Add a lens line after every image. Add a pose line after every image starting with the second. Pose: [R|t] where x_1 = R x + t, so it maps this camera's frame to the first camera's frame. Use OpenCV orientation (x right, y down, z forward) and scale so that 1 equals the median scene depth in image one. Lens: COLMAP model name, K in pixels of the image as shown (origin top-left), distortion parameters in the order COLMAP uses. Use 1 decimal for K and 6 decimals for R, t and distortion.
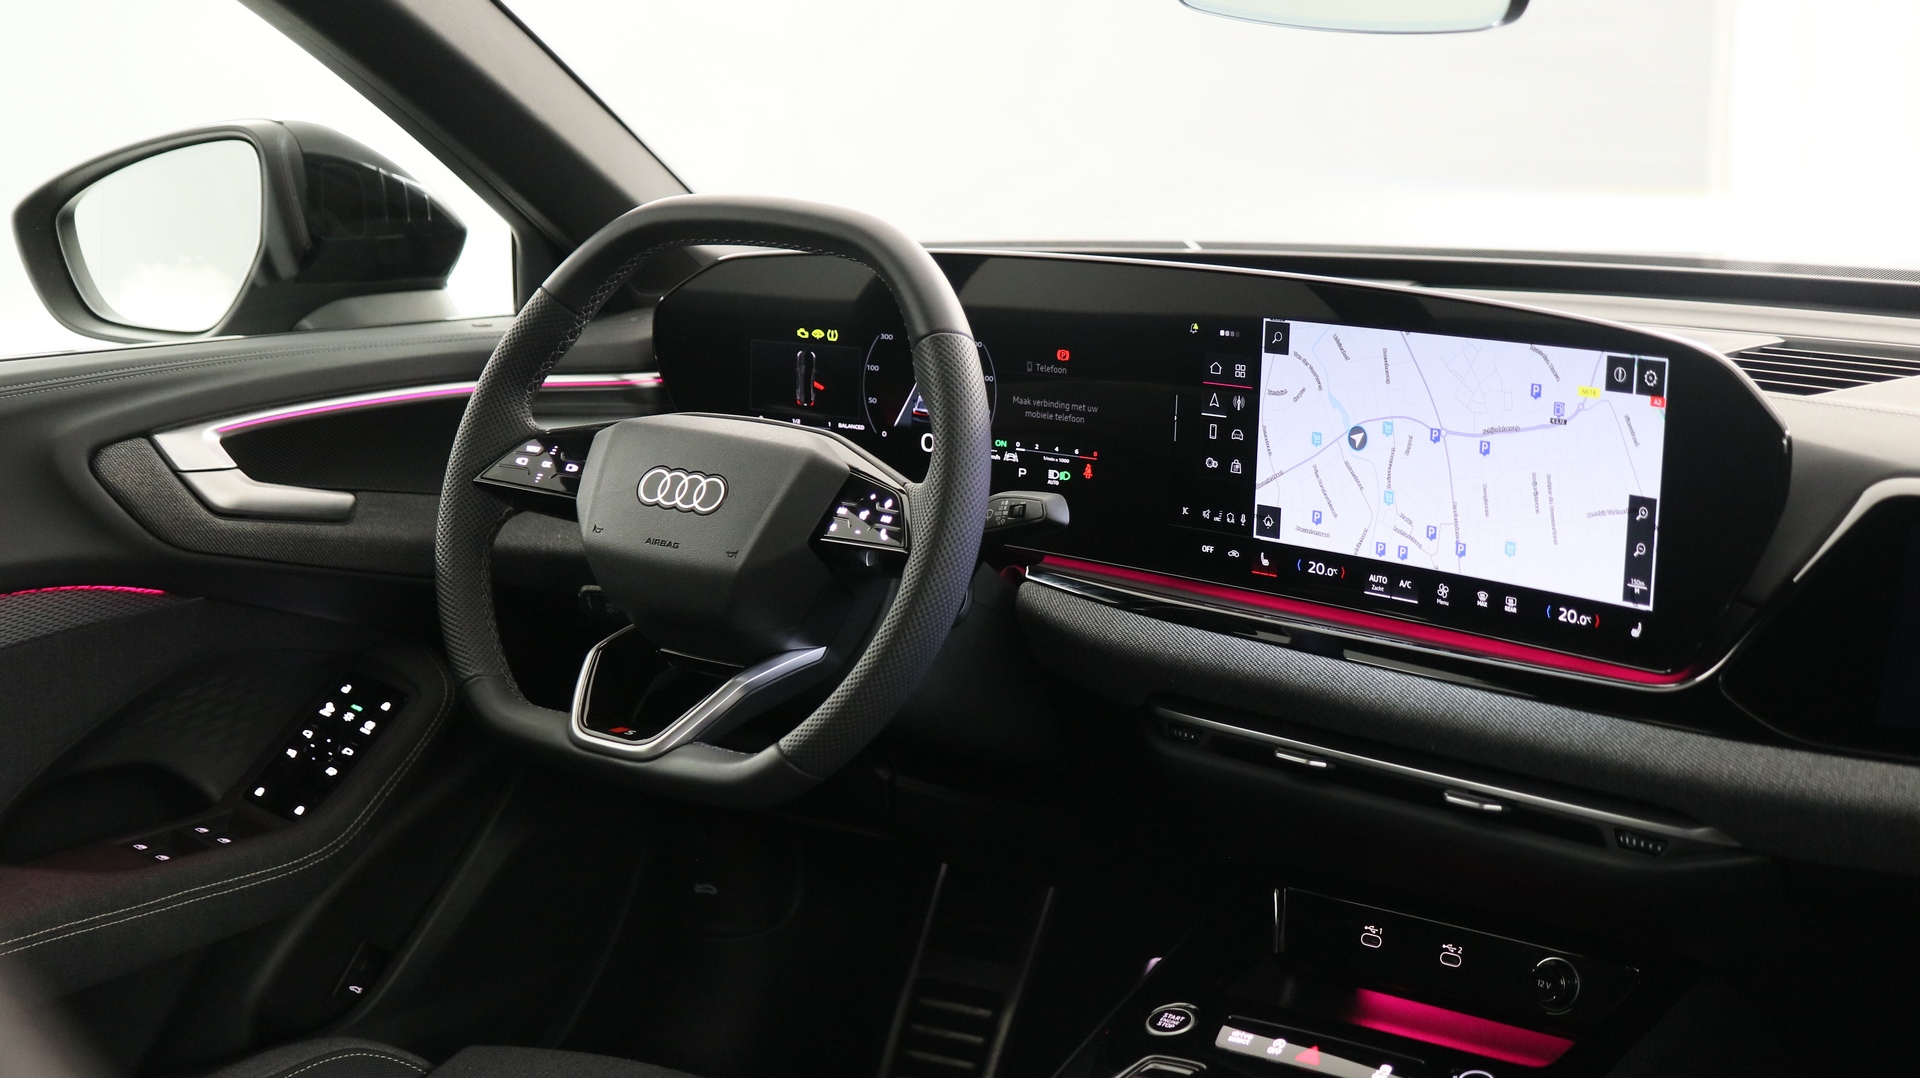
lens RADIAL K [[2867.0, 0, 954.6], [0, 2867.0, 565.1], [0, 0, 1]] dist [-0.005647, 0.000000]
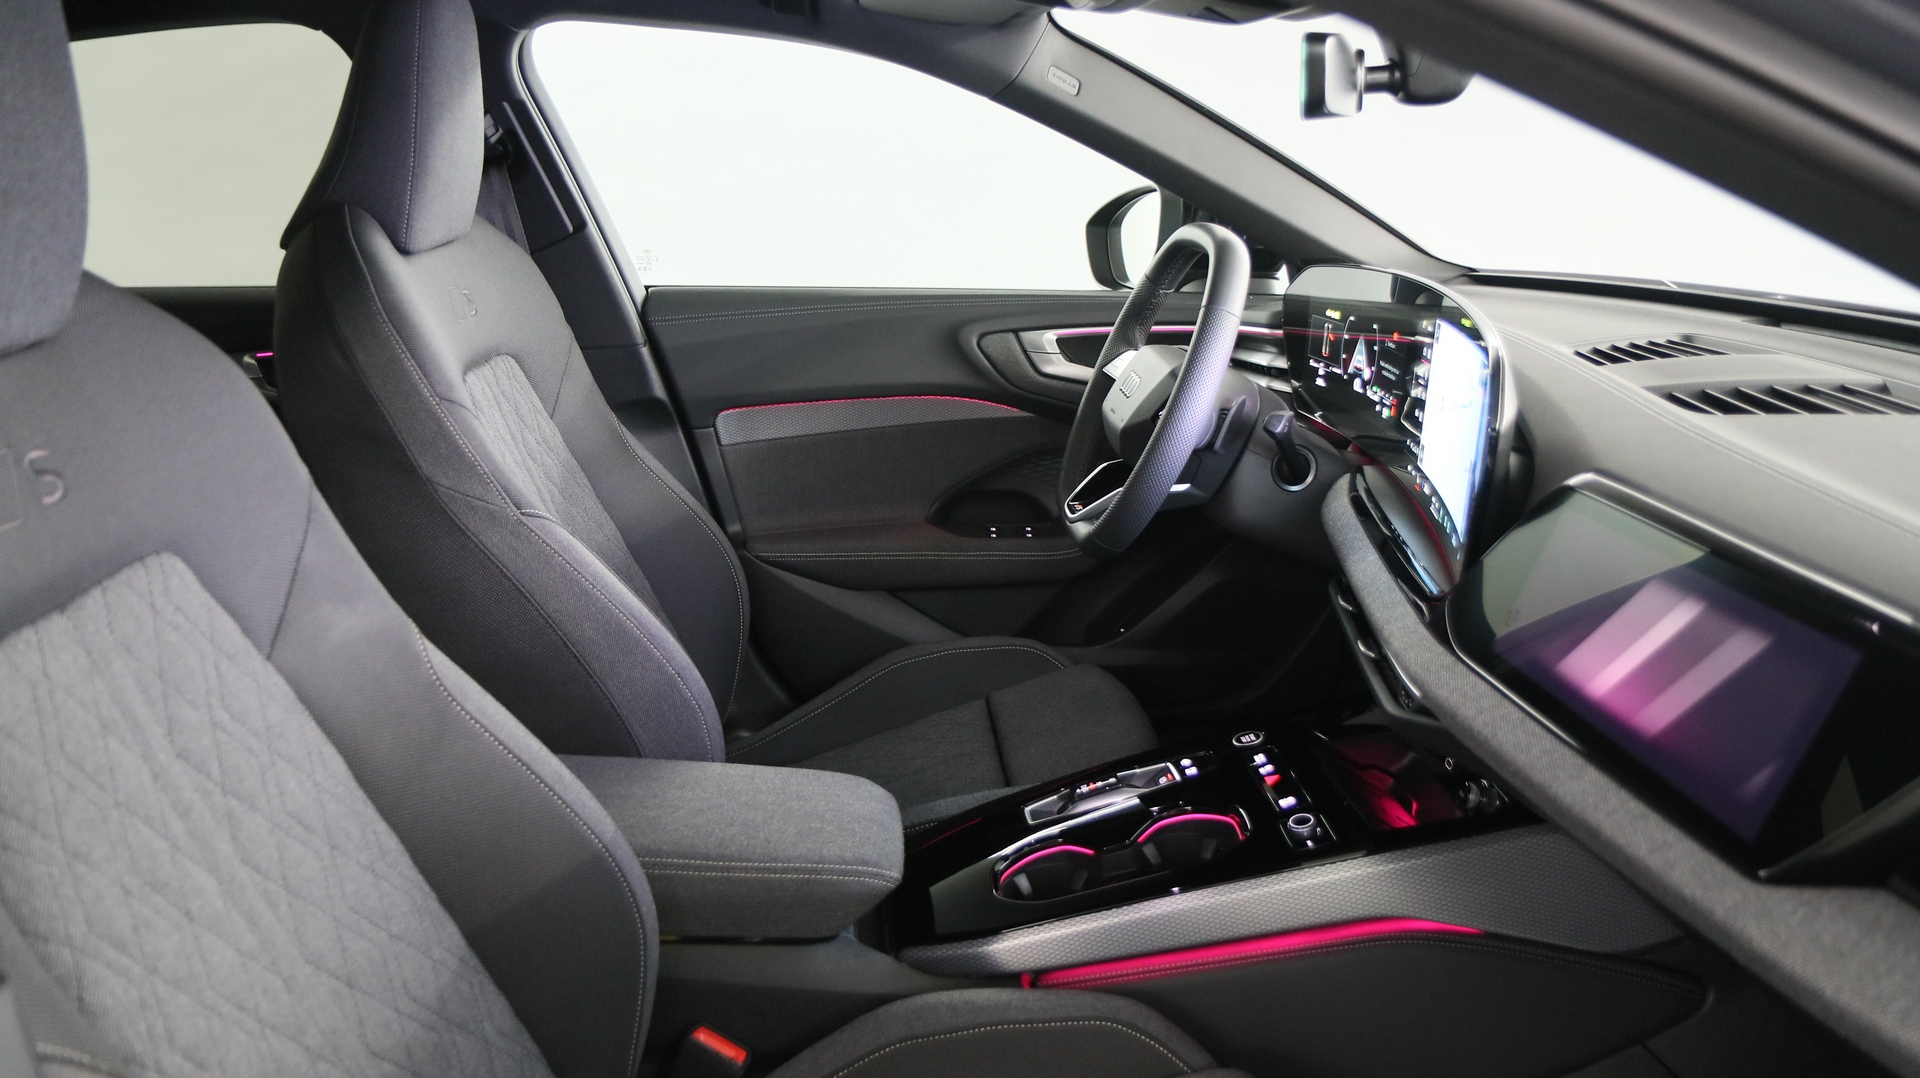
lens RADIAL K [[1465.3, 0, 966.2], [0, 1465.3, 546.1], [0, 0, 1]] dist [-0.018724, 0.006148]
pose [[0.651472, 0.204475, -0.730599, 0.516054], [-0.146464, 0.978777, 0.143332, -0.041741], [0.744401, 0.013630, 0.667593, 0.280831]]
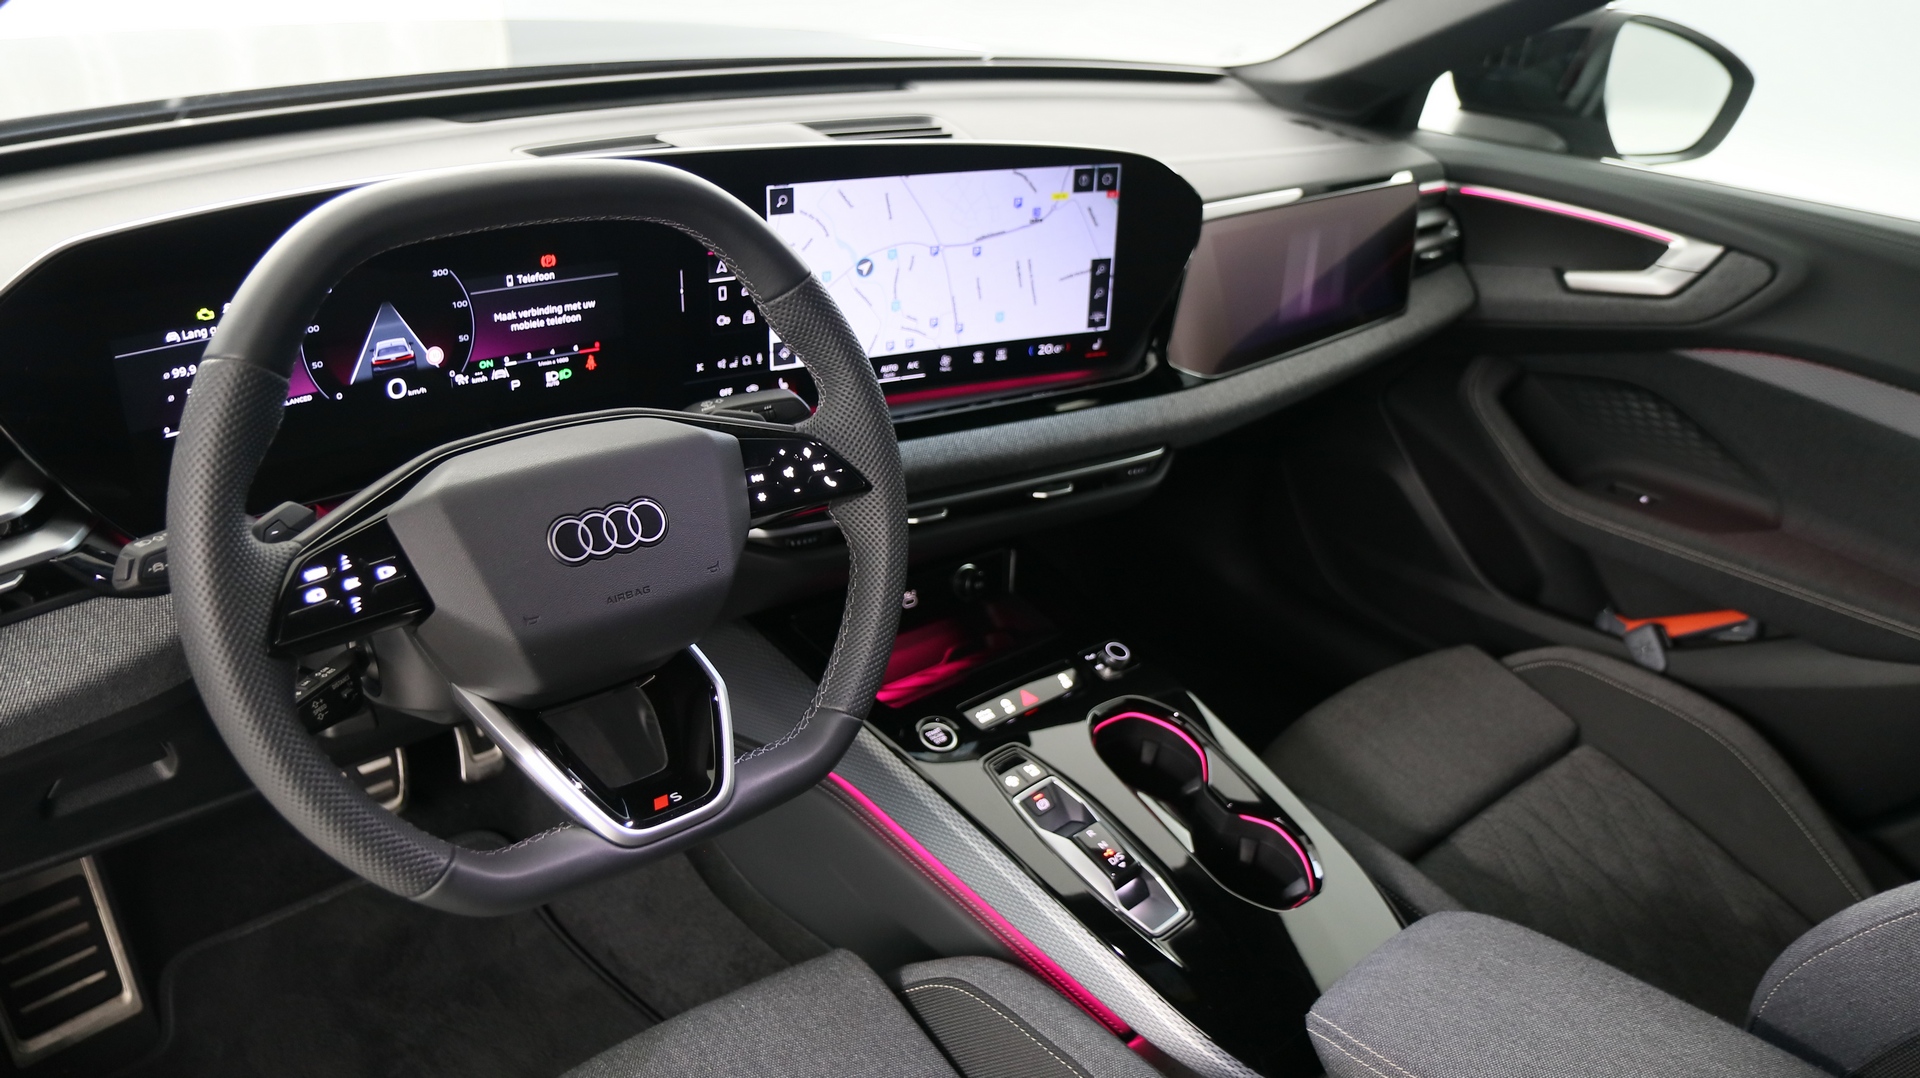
lens RADIAL K [[1465.3, 0, 977.2], [0, 1465.3, 550.7], [0, 0, 1]] dist [-0.018724, 0.006148]
pose [[0.205925, -0.431388, 0.878350, -0.440426], [0.123116, 0.901877, 0.414079, -0.180779], [-0.970792, 0.022870, 0.238830, 0.749464]]
